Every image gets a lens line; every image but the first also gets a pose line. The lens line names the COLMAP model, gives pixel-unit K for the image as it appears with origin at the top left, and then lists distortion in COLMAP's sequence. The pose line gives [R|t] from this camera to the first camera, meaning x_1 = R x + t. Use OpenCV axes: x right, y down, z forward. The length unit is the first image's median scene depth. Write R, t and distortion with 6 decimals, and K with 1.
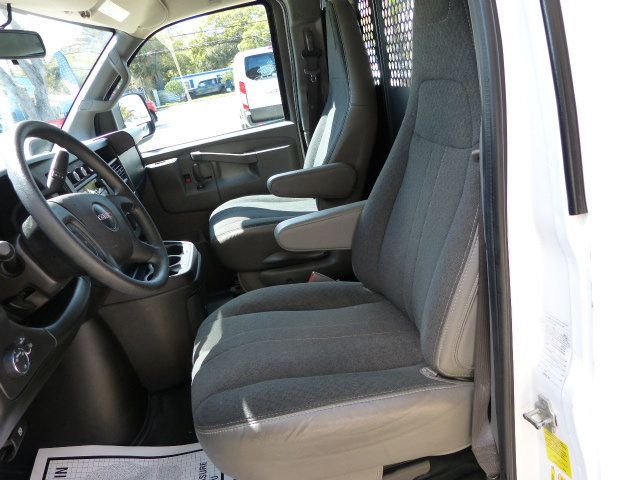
lens RADIAL K [[473.6, 0, 320.0], [0, 473.6, 240.0], [0, 0, 1]] dist [-0.007736, 0.002029]
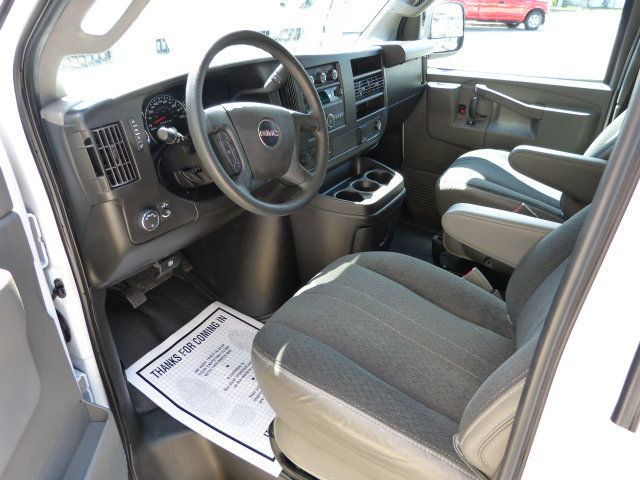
lens RADIAL K [[473.6, 0, 320.0], [0, 473.6, 240.0], [0, 0, 1]] dist [-0.007736, 0.002029]
pose [[0.718780, 0.488295, -0.494897, 0.130753], [-0.384003, 0.872240, 0.302886, -0.094327], [0.579566, -0.027666, 0.814455, 0.070345]]
